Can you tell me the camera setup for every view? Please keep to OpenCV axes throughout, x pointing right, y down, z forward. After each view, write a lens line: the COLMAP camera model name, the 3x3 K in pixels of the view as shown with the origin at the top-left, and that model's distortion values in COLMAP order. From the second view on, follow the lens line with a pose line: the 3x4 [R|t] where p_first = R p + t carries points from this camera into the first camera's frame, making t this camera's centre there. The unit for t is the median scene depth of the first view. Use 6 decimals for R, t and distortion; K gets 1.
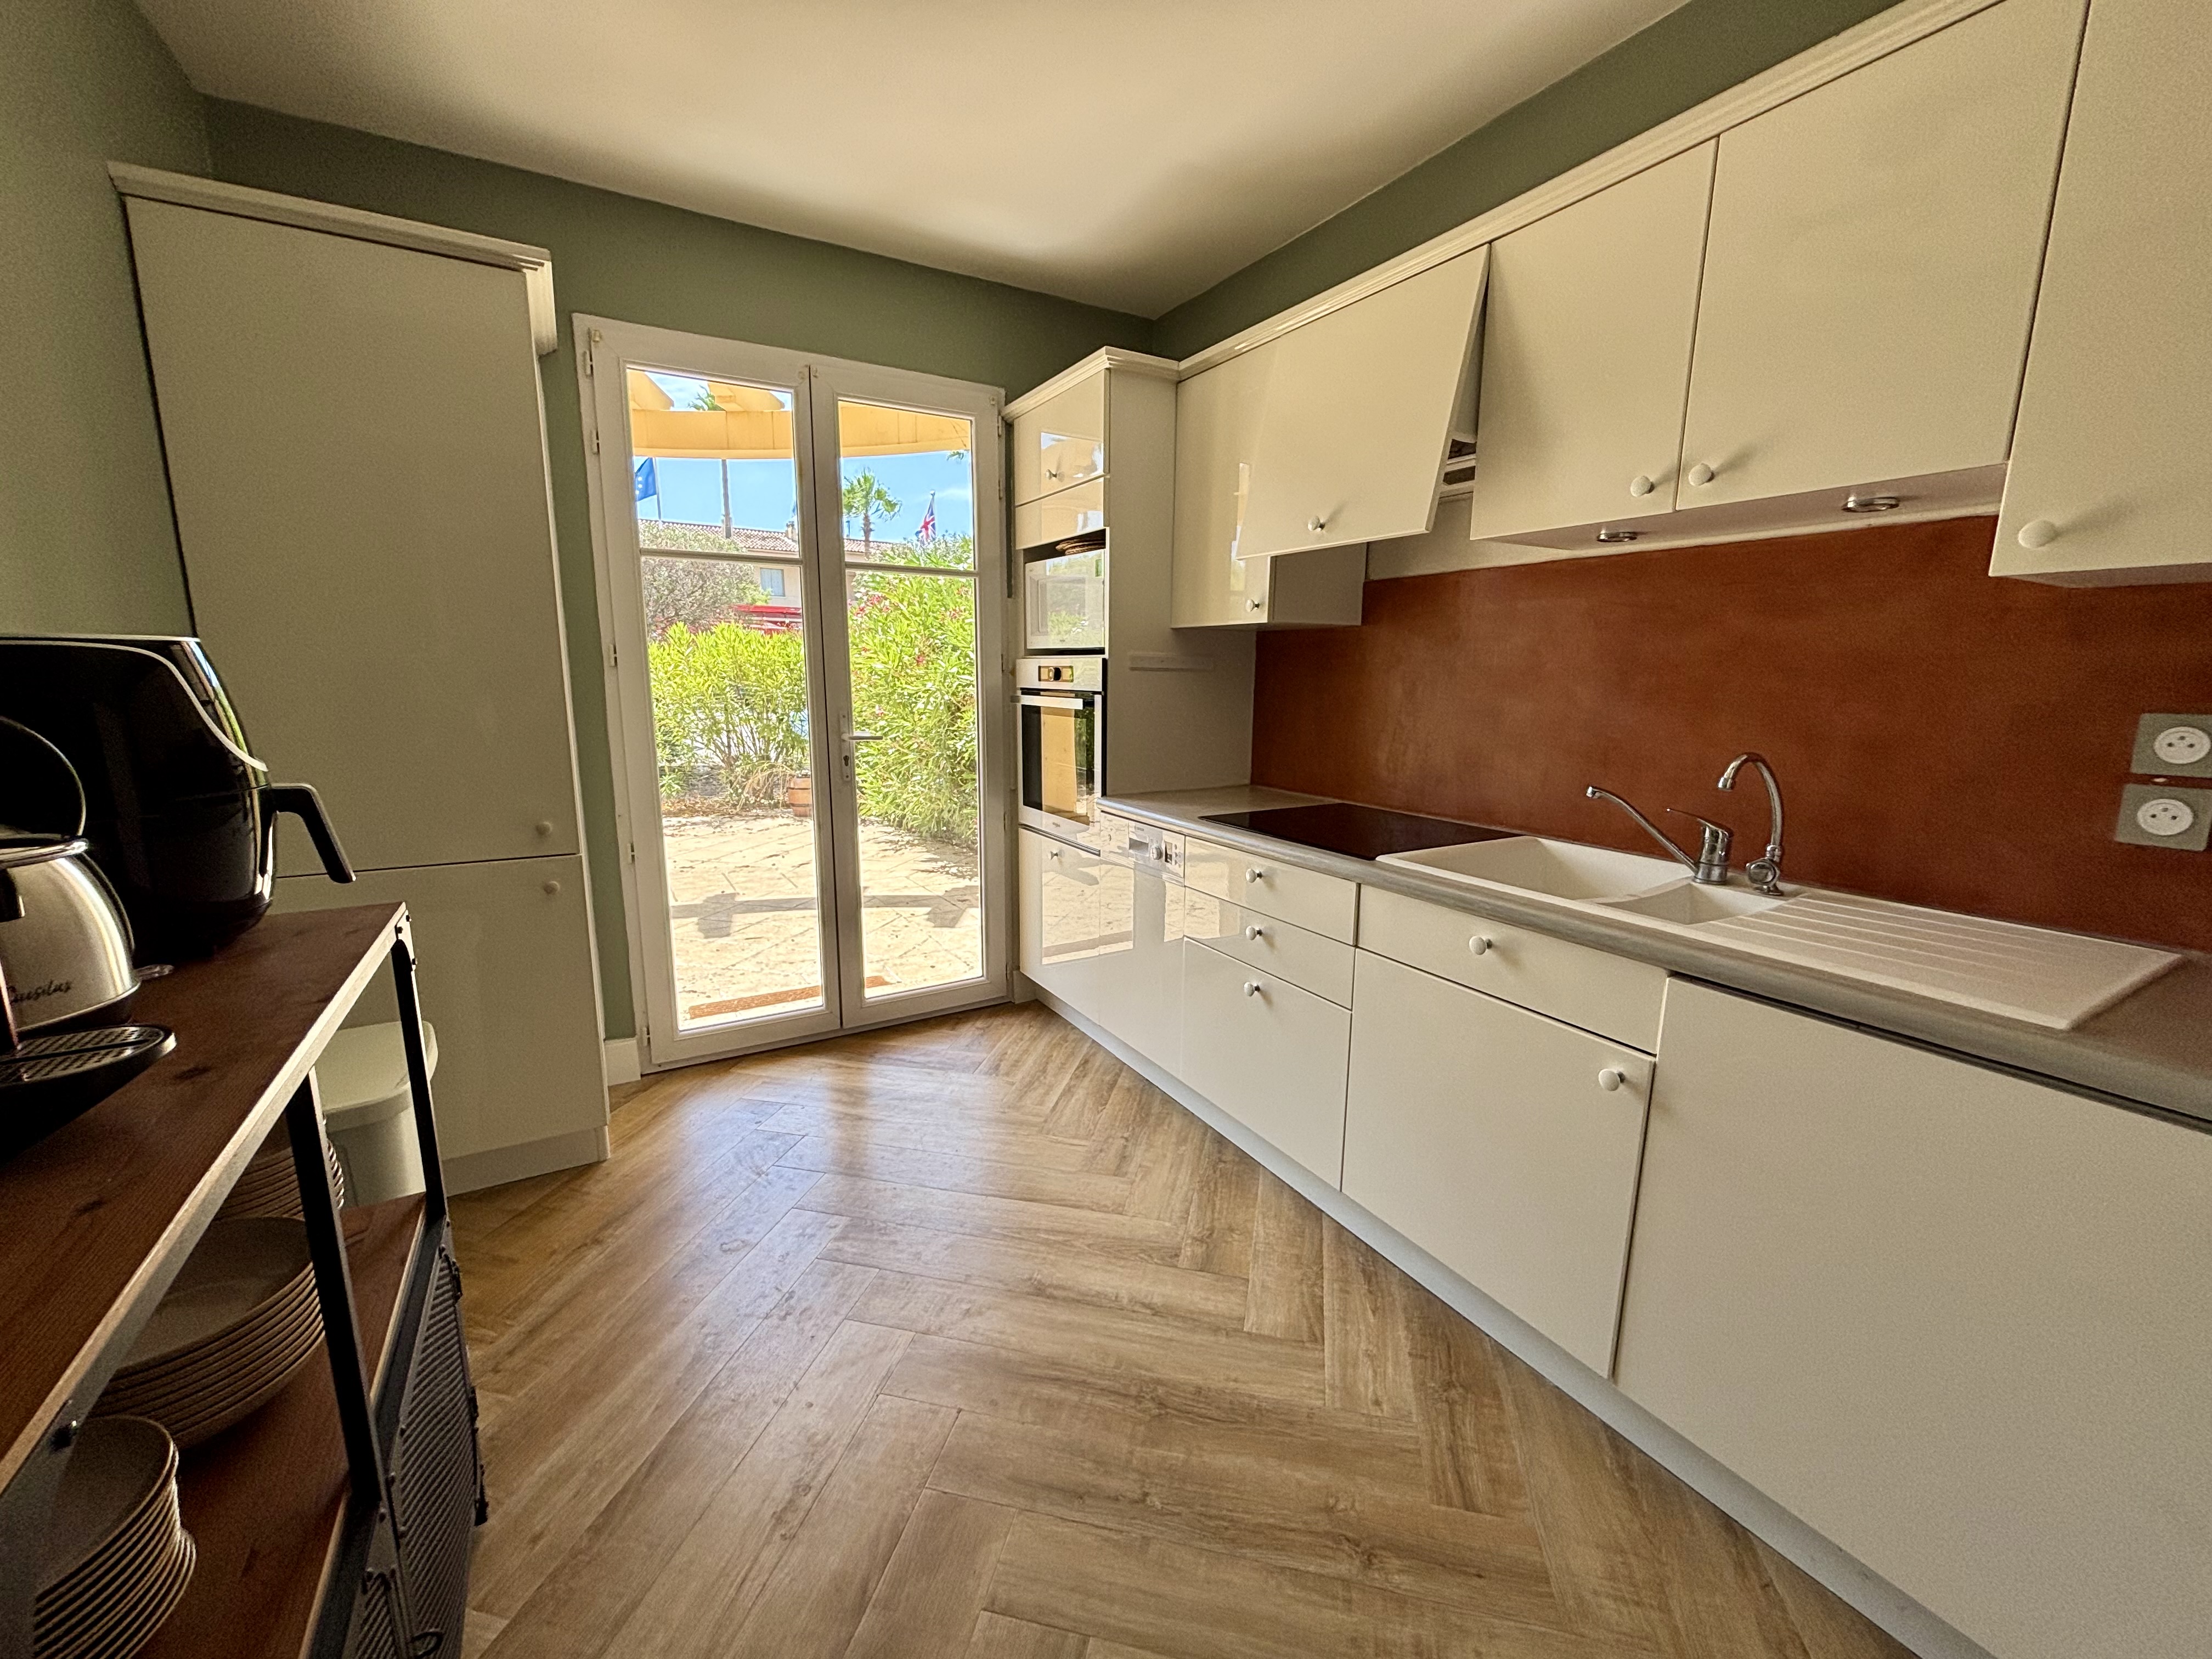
lens RADIAL K [[896.2, 0, 1105.0], [0, 896.2, 834.2], [0, 0, 1]] dist [-0.005541, 0.003088]
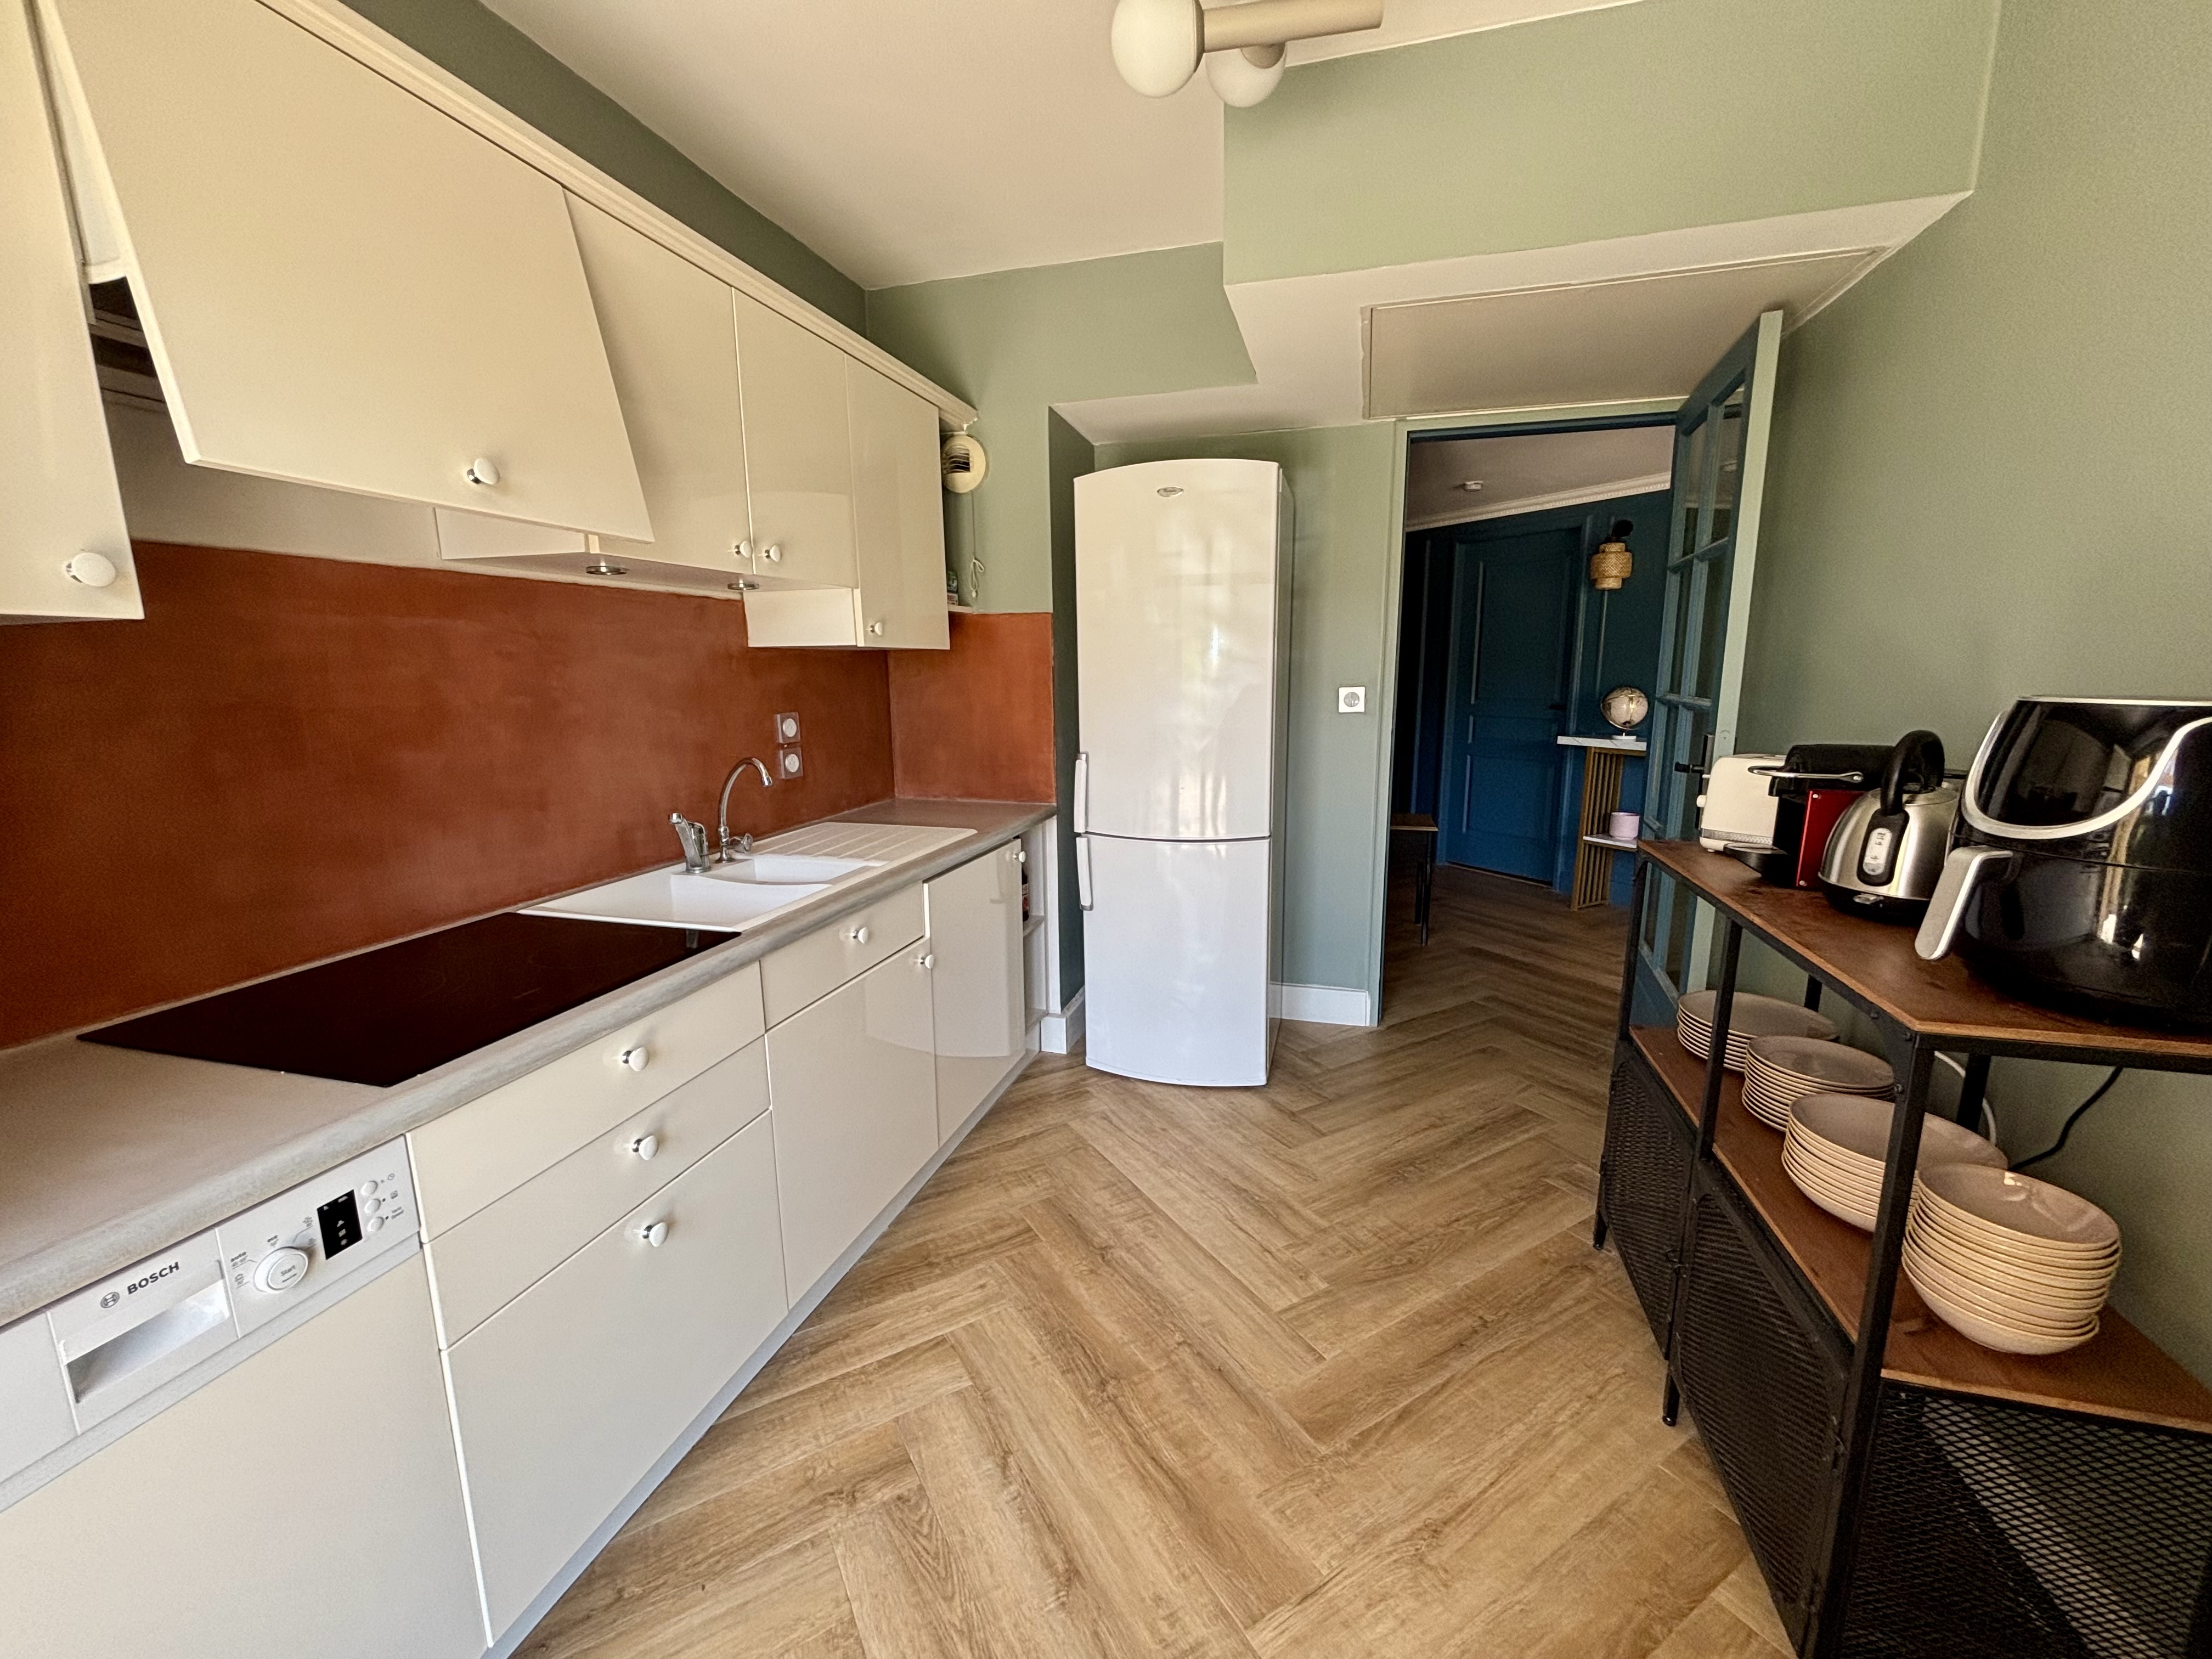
lens RADIAL K [[893.7, 0, 1110.7], [0, 893.7, 830.8], [0, 0, 1]] dist [-0.000254, 0.002249]
pose [[-0.693096, -0.131522, 0.708745, -0.593584], [0.136185, 0.941617, 0.307914, -0.307763], [-0.707864, 0.309935, -0.634720, 1.405675]]
